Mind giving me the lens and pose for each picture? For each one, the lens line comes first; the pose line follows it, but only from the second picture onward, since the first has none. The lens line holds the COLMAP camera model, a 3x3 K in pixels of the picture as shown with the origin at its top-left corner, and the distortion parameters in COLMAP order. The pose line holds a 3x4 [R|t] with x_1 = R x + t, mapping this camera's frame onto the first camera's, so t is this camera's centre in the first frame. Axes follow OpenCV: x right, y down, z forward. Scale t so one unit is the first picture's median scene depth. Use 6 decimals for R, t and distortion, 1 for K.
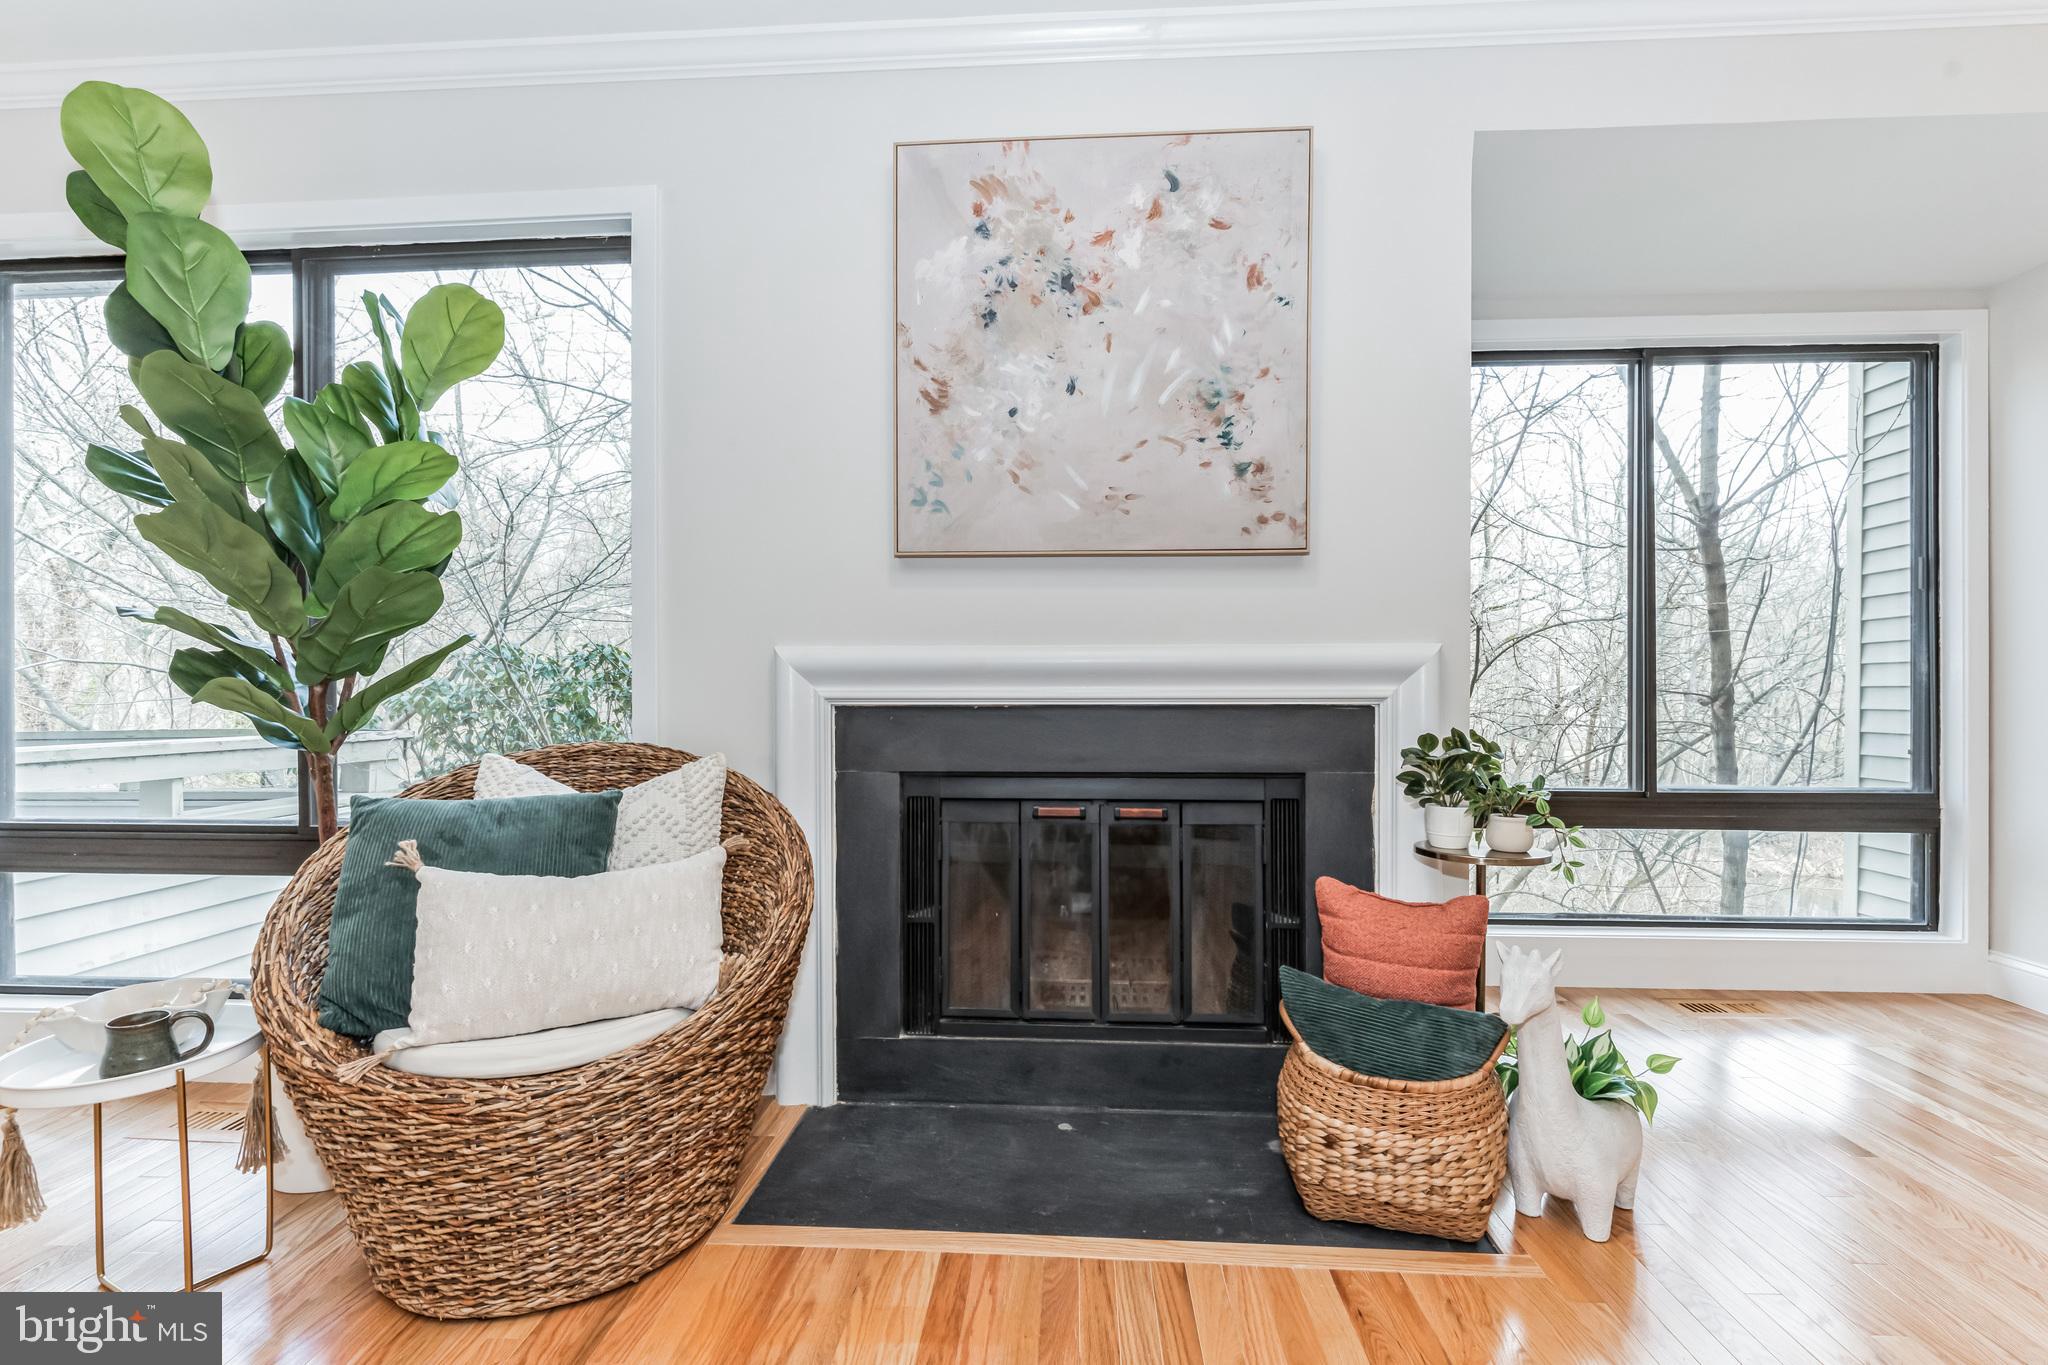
lens RADIAL K [[918.2, 0, 1026.0], [0, 918.2, 687.8], [0, 0, 1]] dist [-0.003225, 0.000137]
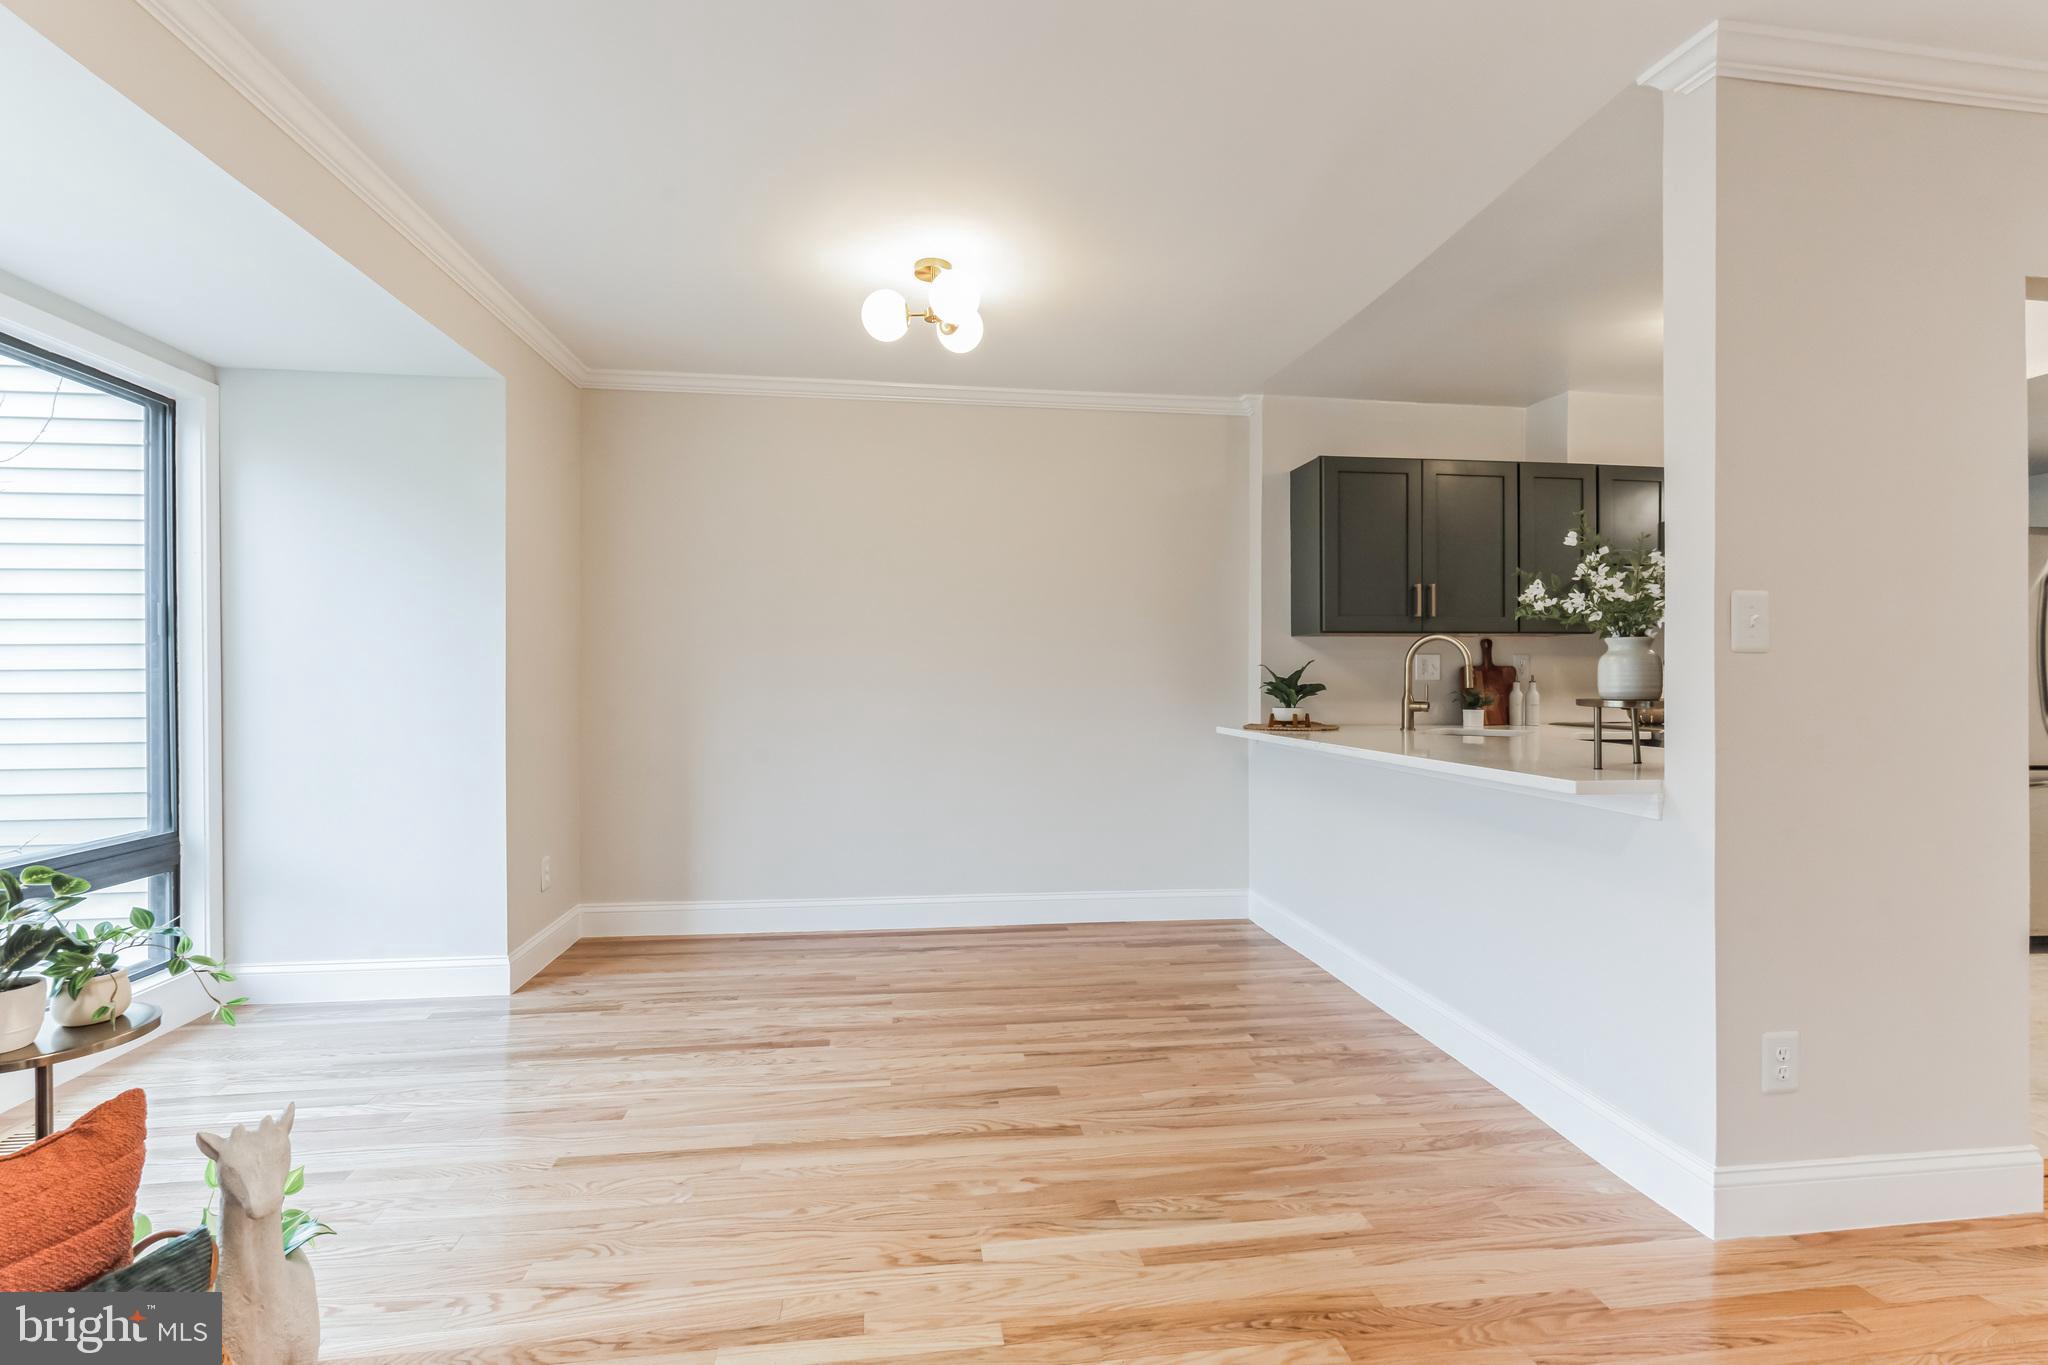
lens RADIAL K [[918.2, 0, 1026.0], [0, 918.2, 687.8], [0, 0, 1]] dist [-0.003225, 0.000137]
pose [[-0.189964, -0.012224, 0.981715, -0.302685], [-0.002774, 0.999925, 0.011914, -0.091202], [-0.981787, -0.000460, -0.189984, 0.360449]]
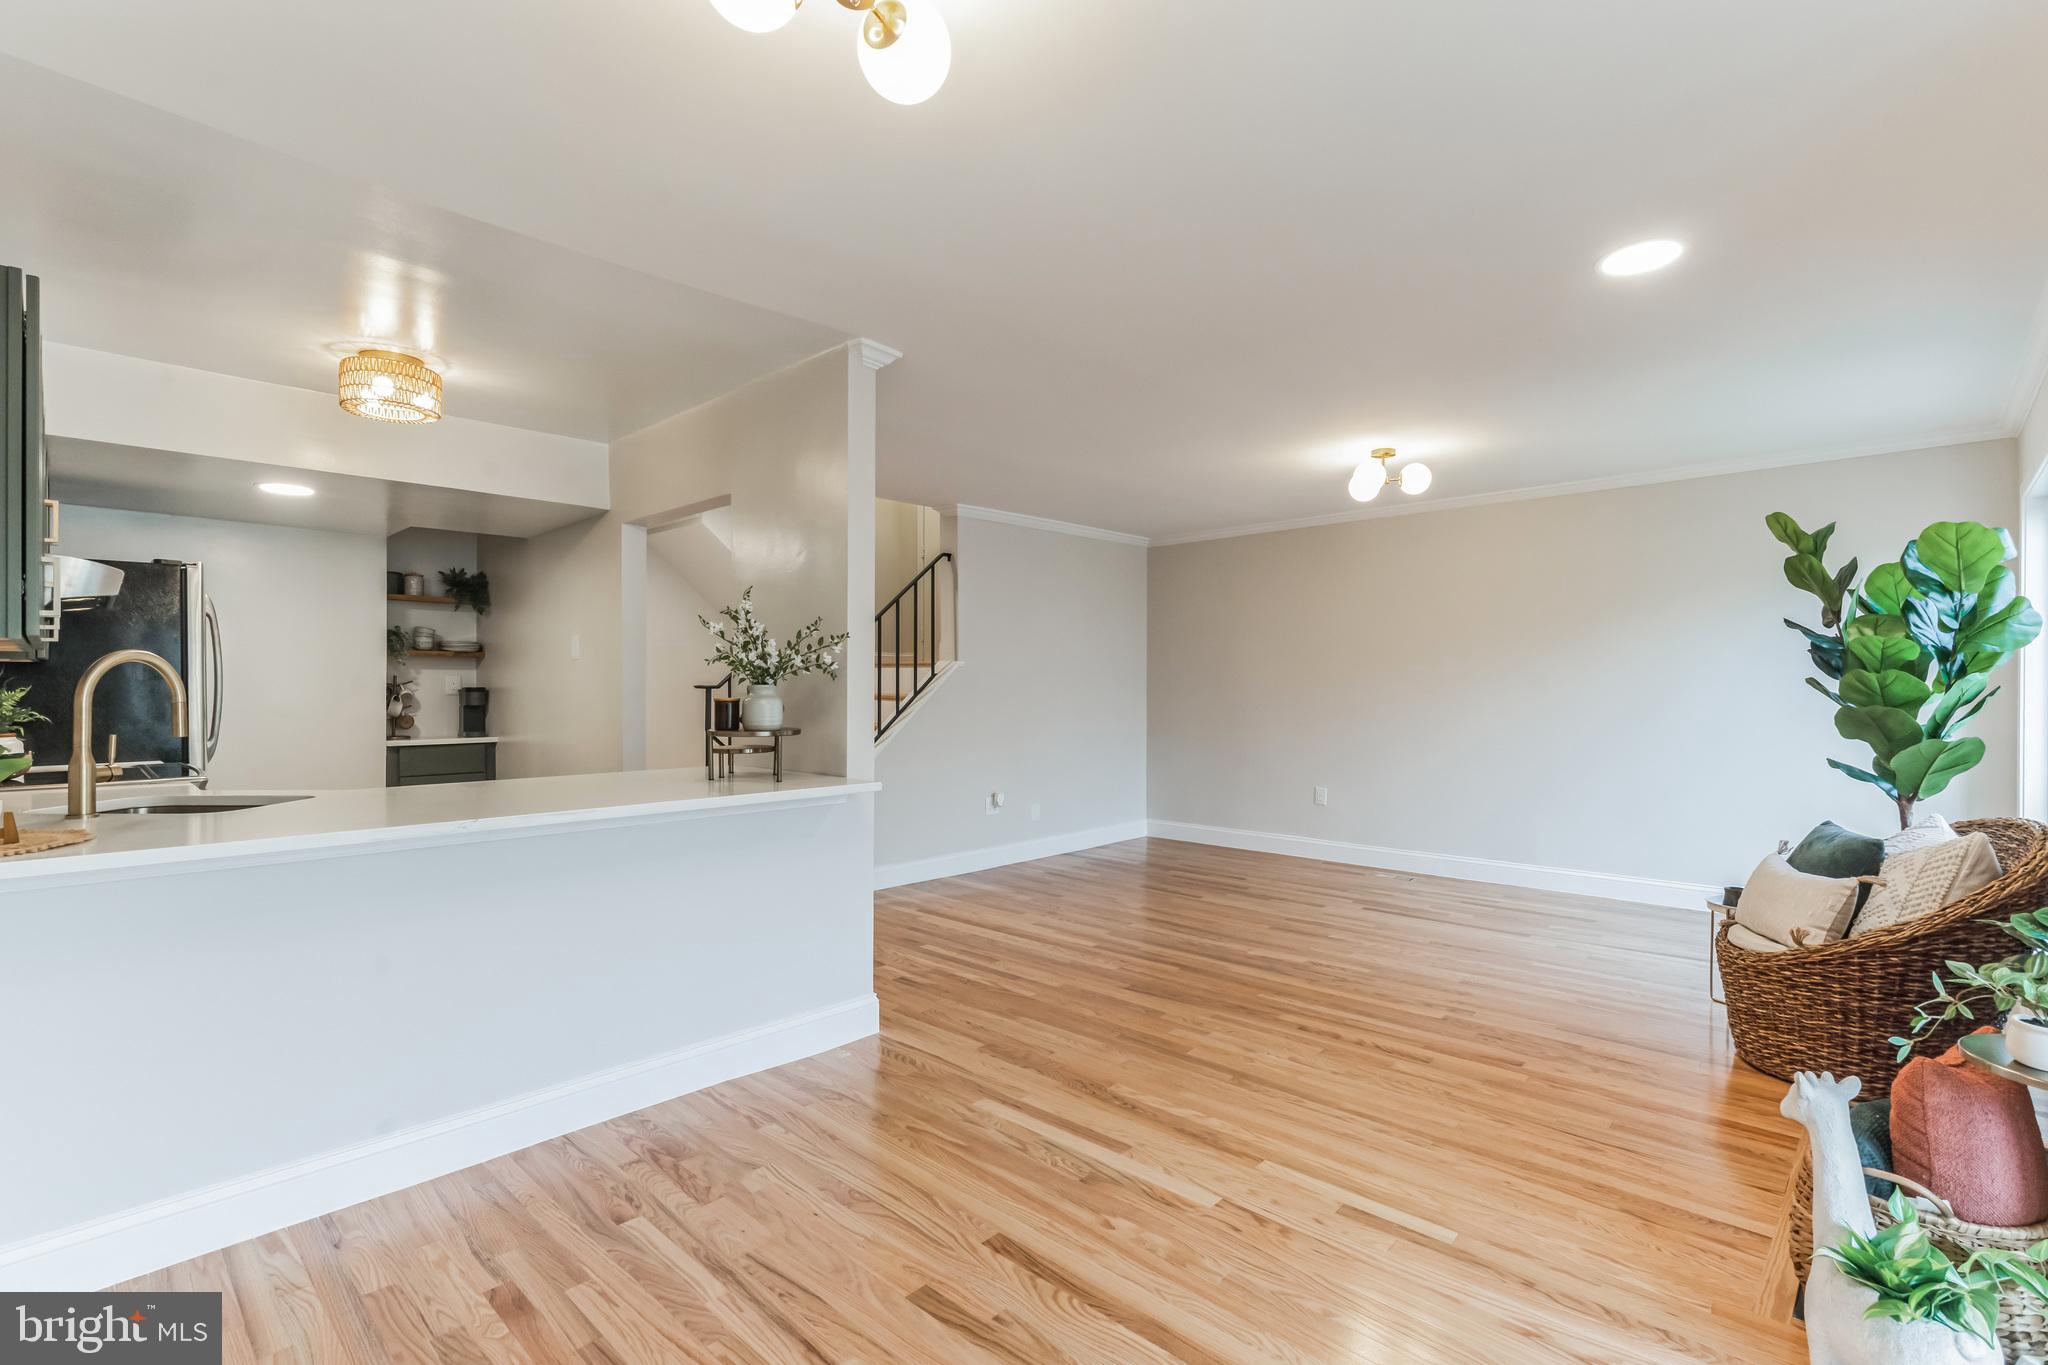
lens RADIAL K [[941.2, 0, 1016.1], [0, 941.2, 687.6], [0, 0, 1]] dist [0.000681, 0.000124]
pose [[-0.652130, 0.000046, -0.758107, 1.547594], [0.000916, 0.999999, -0.000727, -0.134104], [0.758106, -0.001169, -0.652130, 0.771492]]
